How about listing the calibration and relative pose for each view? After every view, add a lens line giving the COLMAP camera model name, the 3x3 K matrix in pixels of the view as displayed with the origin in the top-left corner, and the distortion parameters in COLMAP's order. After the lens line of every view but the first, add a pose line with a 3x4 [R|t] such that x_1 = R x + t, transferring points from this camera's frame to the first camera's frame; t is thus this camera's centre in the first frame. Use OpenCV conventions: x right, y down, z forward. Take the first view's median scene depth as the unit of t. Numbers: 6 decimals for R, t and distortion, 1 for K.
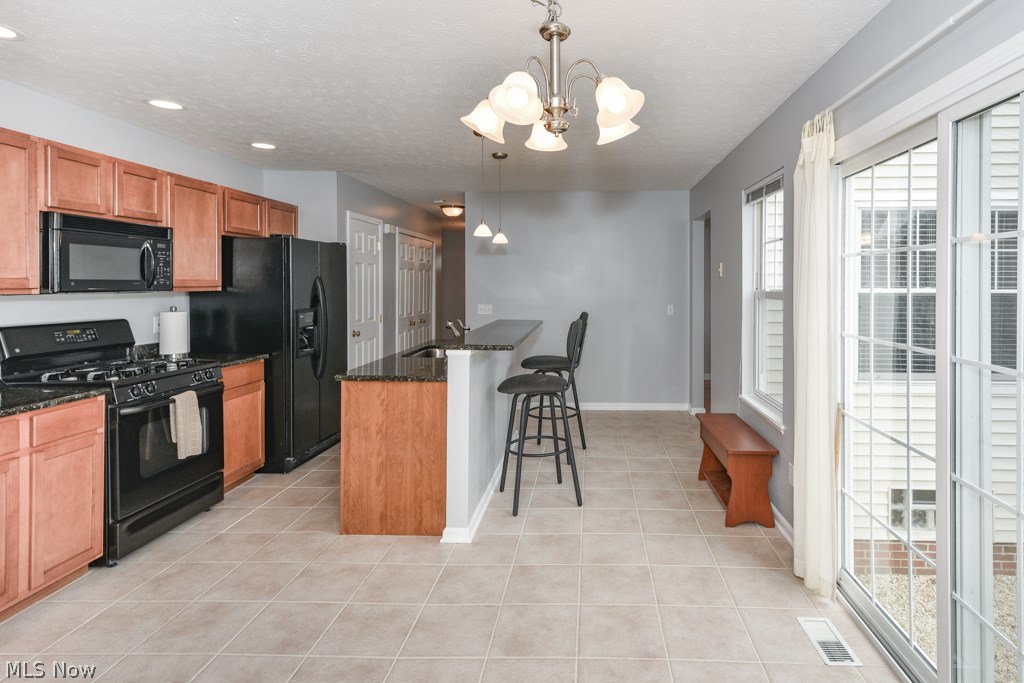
lens RADIAL K [[537.8, 0, 568.7], [0, 537.8, 294.4], [0, 0, 1]] dist [0.019471, -0.001858]
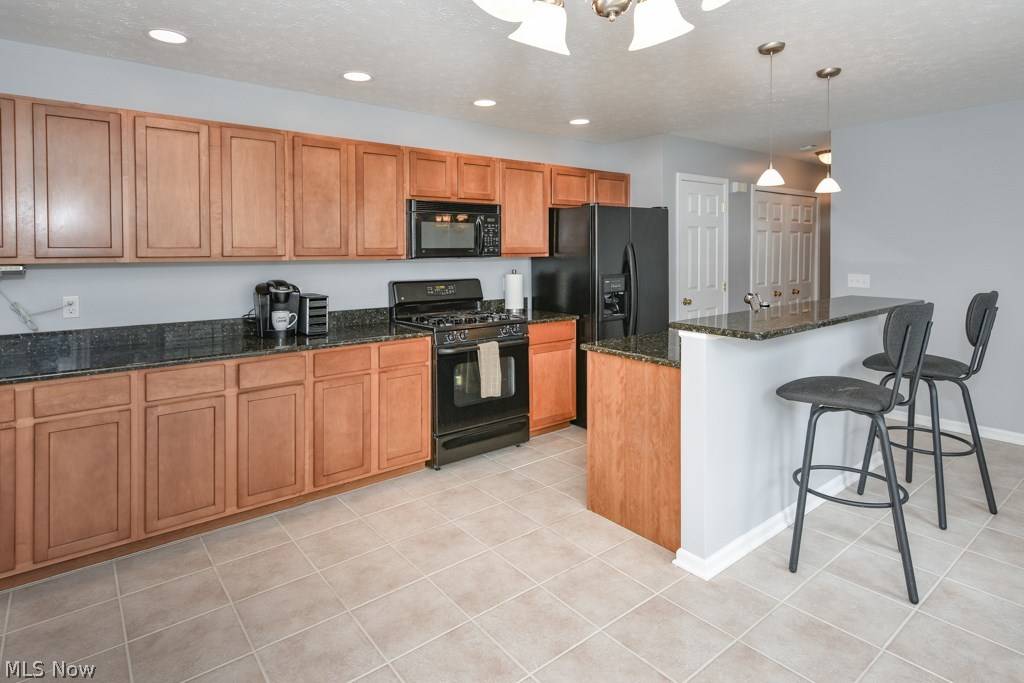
lens RADIAL K [[537.8, 0, 514.1], [0, 537.8, 262.7], [0, 0, 1]] dist [0.019471, -0.001858]
pose [[0.654255, 0.010168, -0.756205, 0.218135], [-0.005929, 0.999948, 0.008316, -0.003681], [0.756250, -0.000957, 0.654282, 0.271926]]
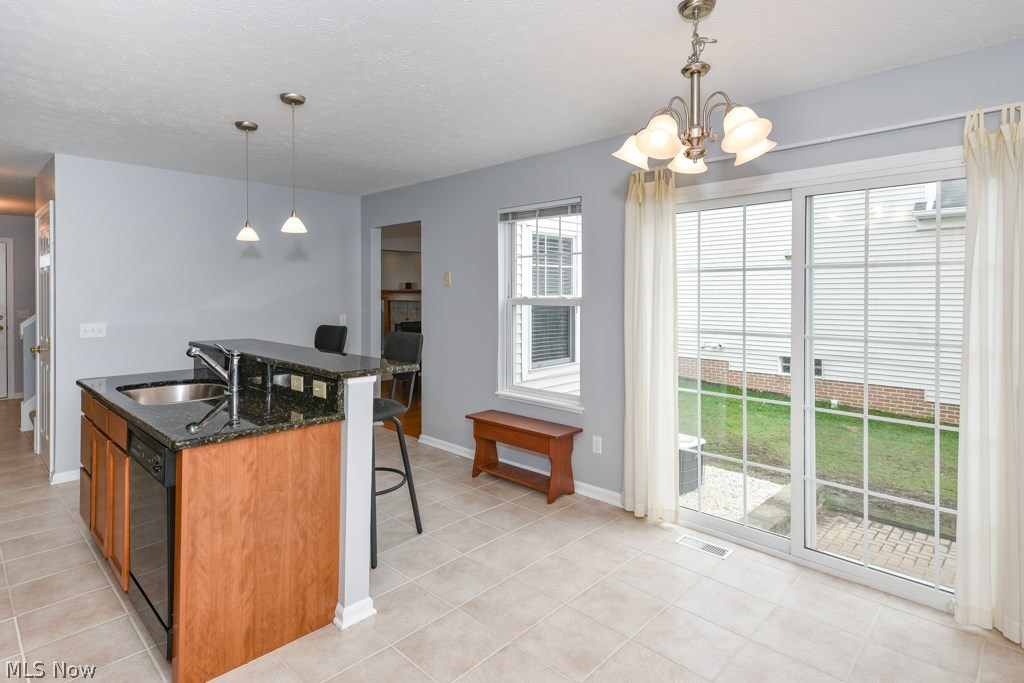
lens RADIAL K [[537.8, 0, 510.3], [0, 537.8, 298.6], [0, 0, 1]] dist [0.019471, -0.001858]
pose [[0.680826, -0.012581, 0.732337, -0.620291], [0.016096, 0.999868, 0.002212, -0.011062], [-0.732268, 0.010281, 0.680939, 0.285864]]
